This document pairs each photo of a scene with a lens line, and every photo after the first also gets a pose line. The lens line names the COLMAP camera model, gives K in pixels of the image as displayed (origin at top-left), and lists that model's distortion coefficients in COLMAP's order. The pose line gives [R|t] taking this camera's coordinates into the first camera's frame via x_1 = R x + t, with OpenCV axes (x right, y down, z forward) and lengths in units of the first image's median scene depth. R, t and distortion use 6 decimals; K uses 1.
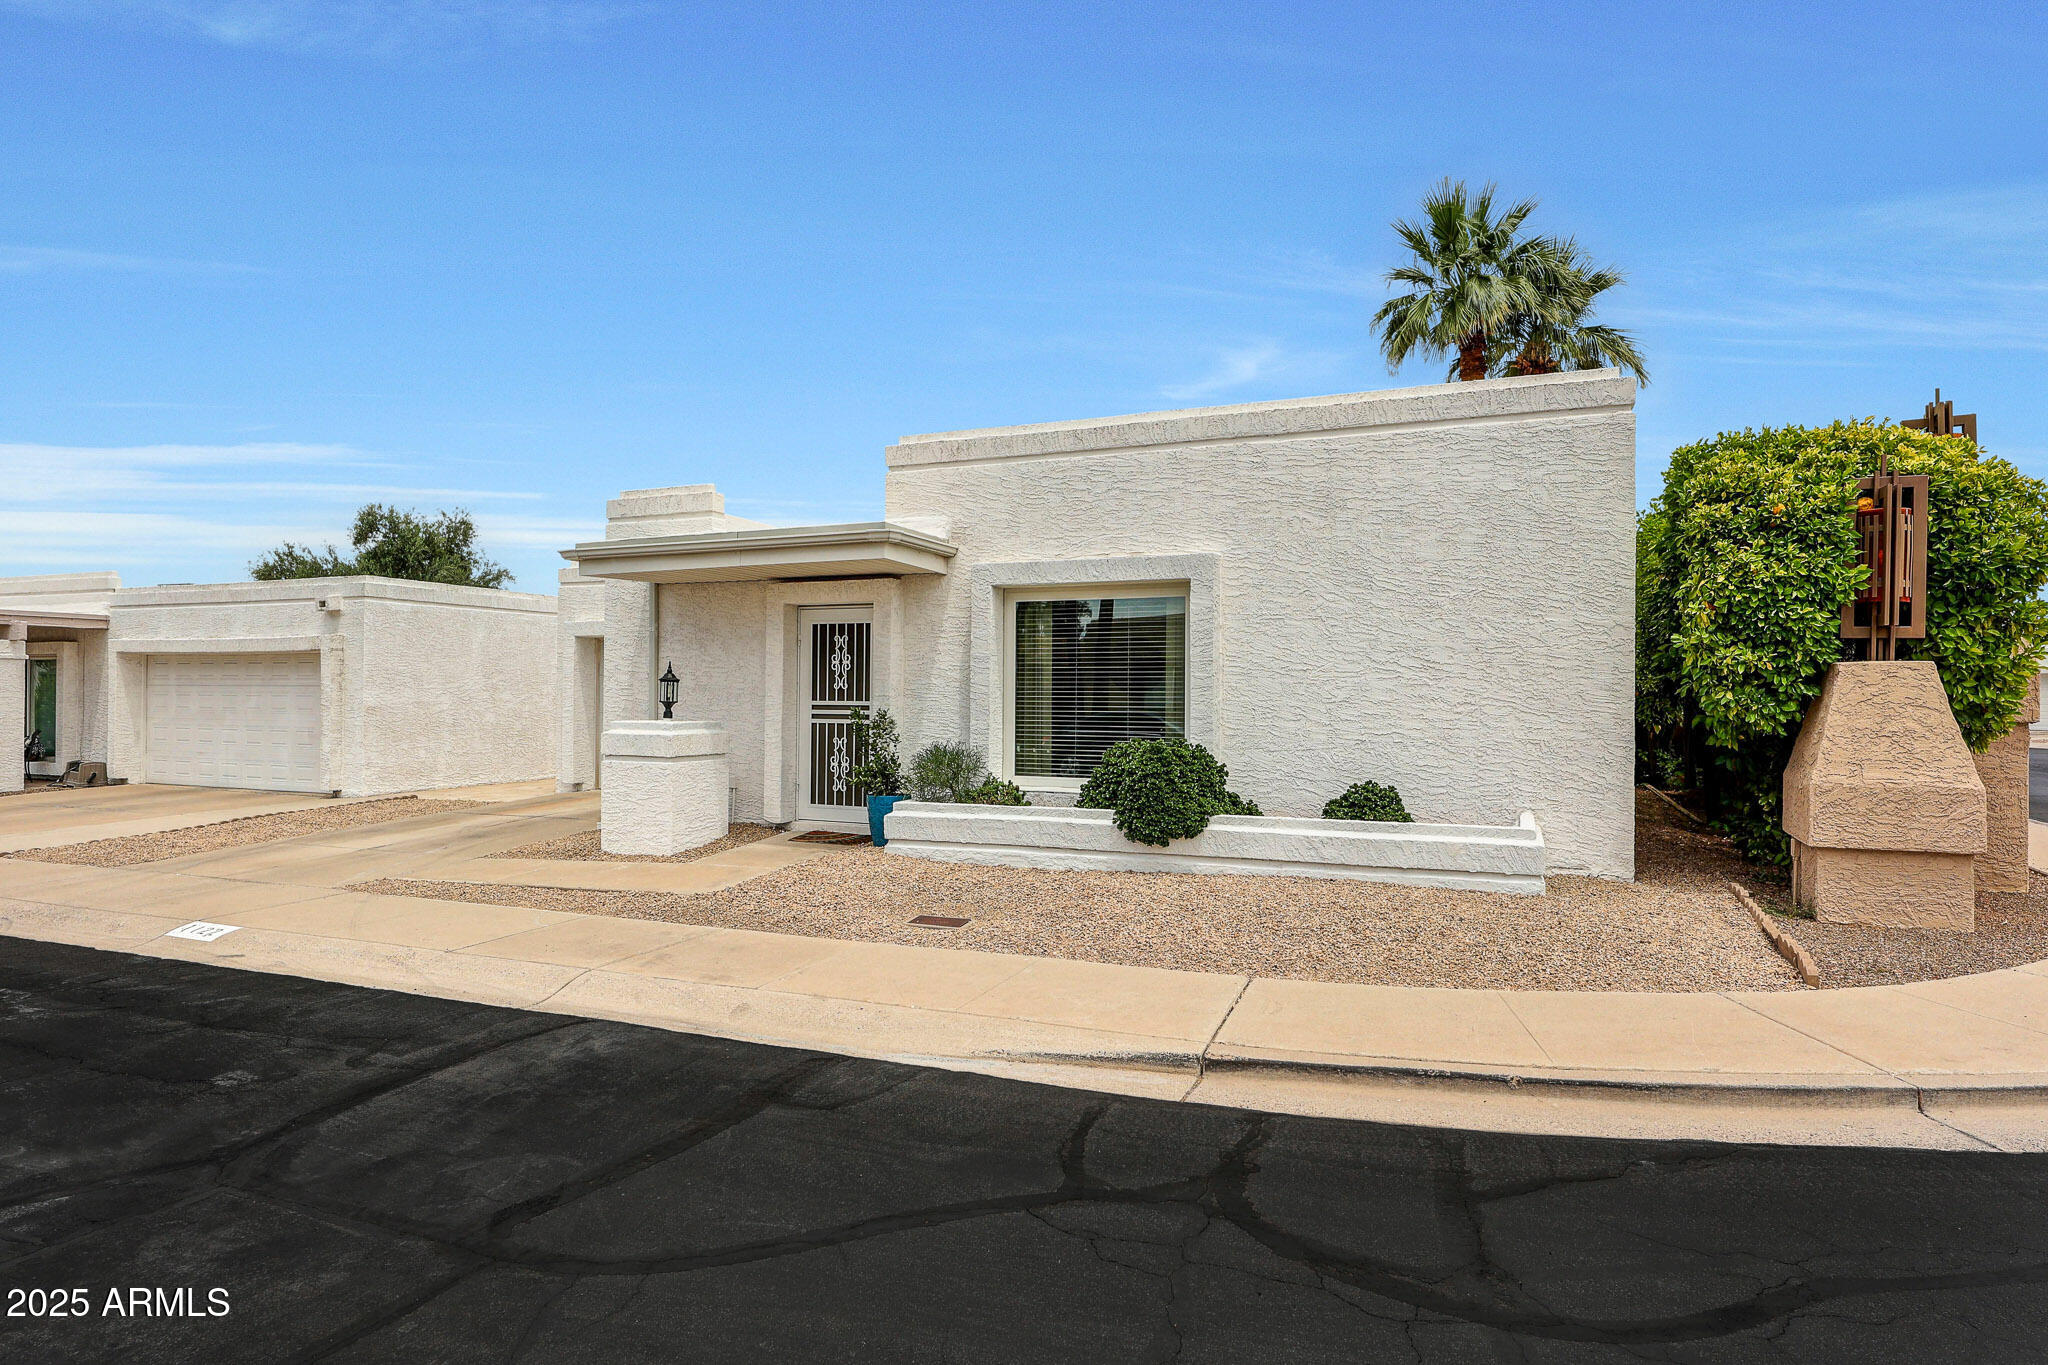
lens RADIAL K [[1154.8, 0, 1016.3], [0, 1154.8, 693.7], [0, 0, 1]] dist [-0.007845, -0.001250]
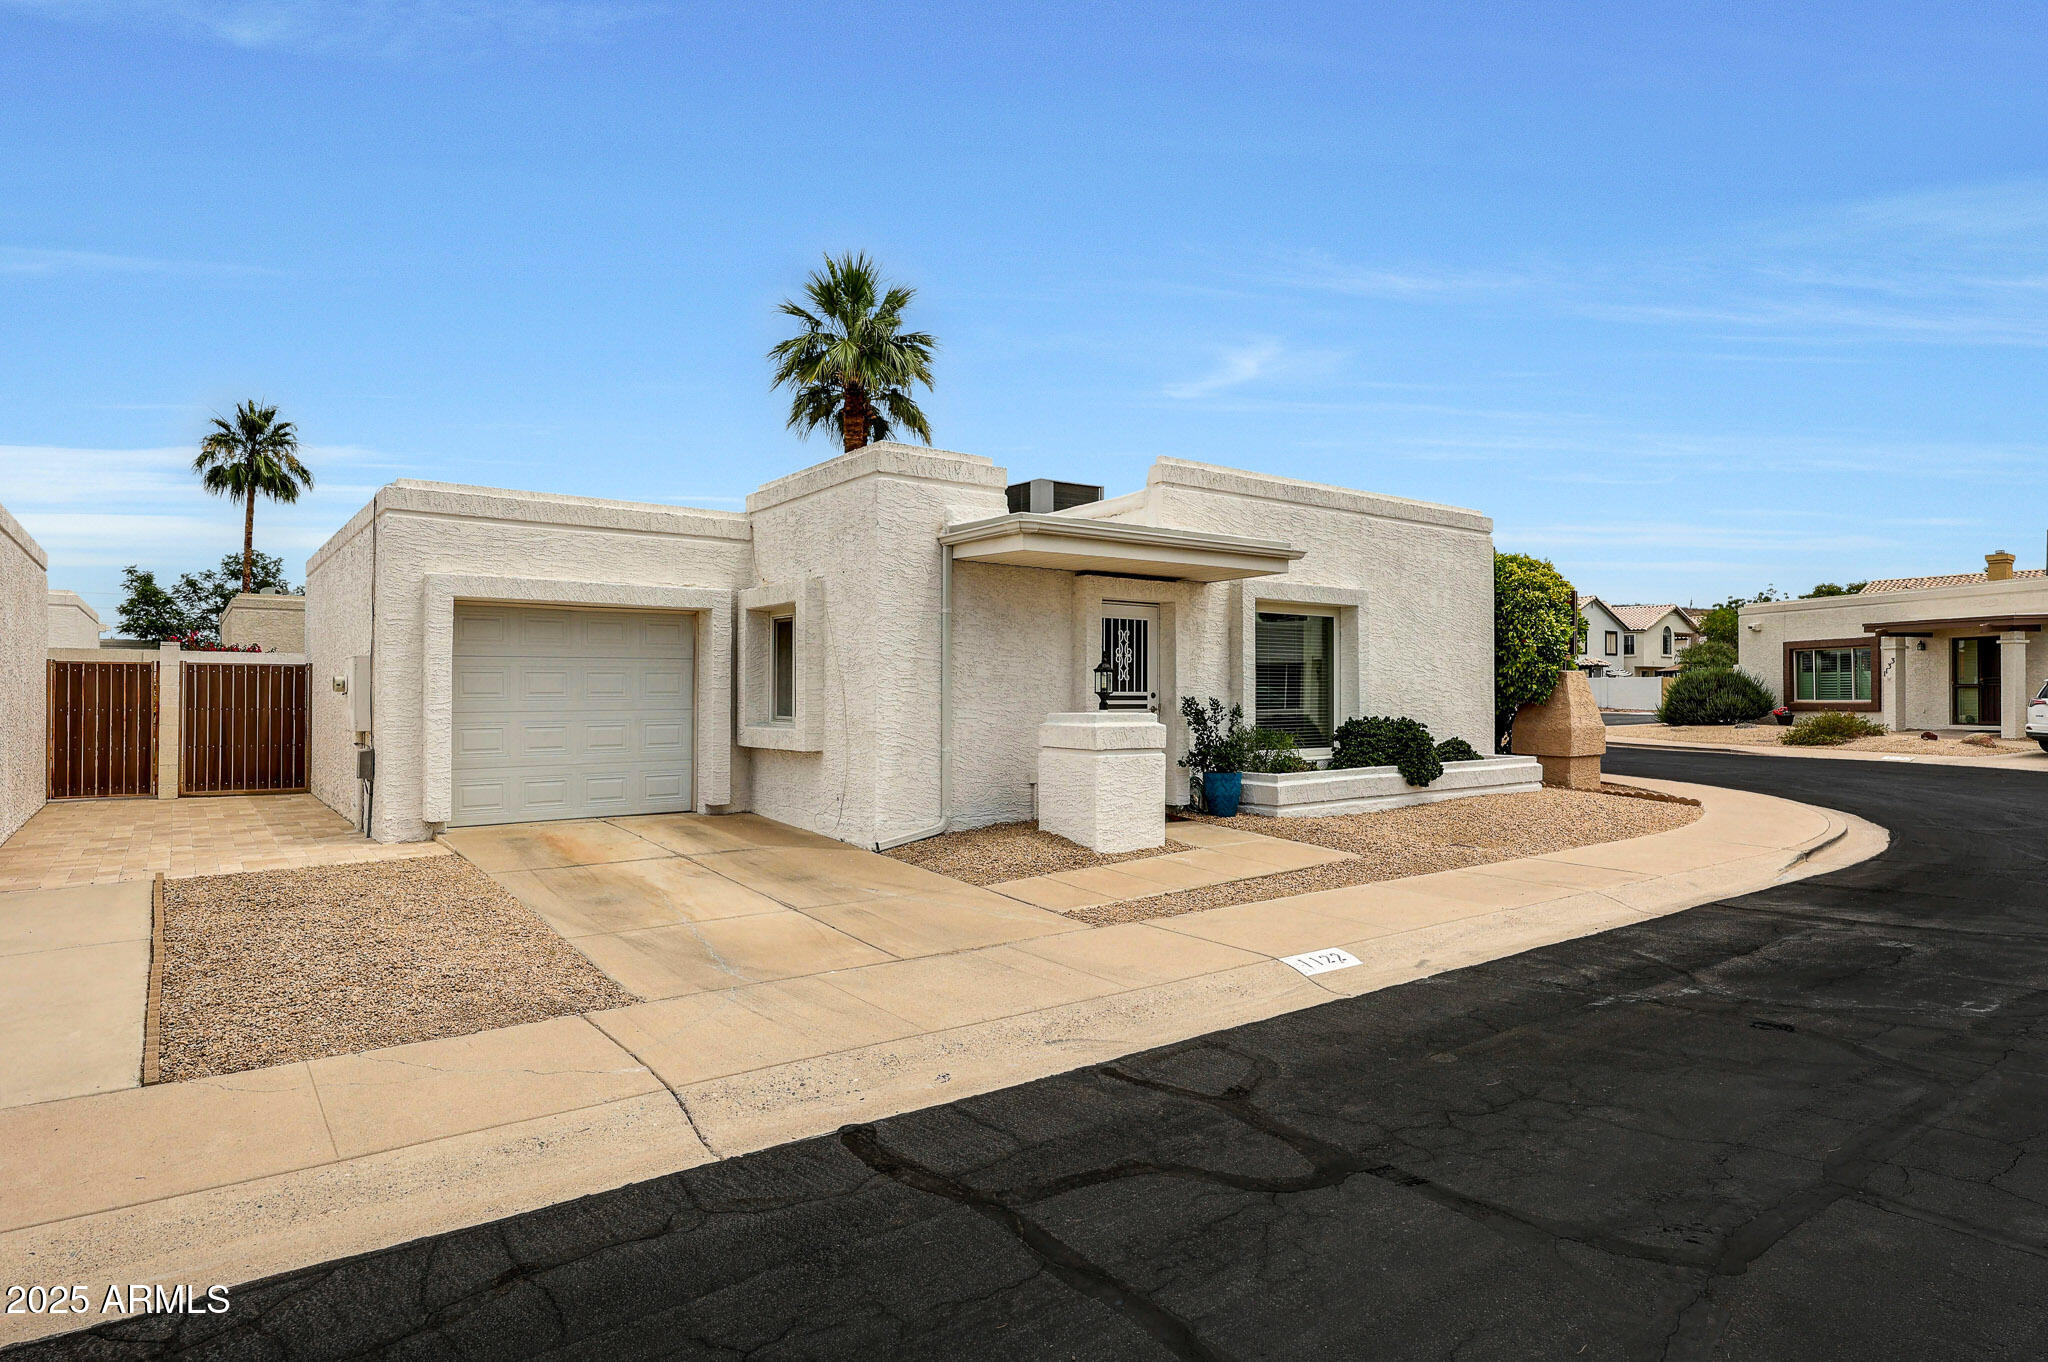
lens RADIAL K [[1154.8, 0, 1025.1], [0, 1154.8, 680.3], [0, 0, 1]] dist [-0.007845, -0.001250]
pose [[0.483113, 0.005687, 0.875540, -1.132270], [0.000598, 0.999977, -0.006825, 0.002924], [-0.875558, 0.003821, 0.483098, 0.571269]]
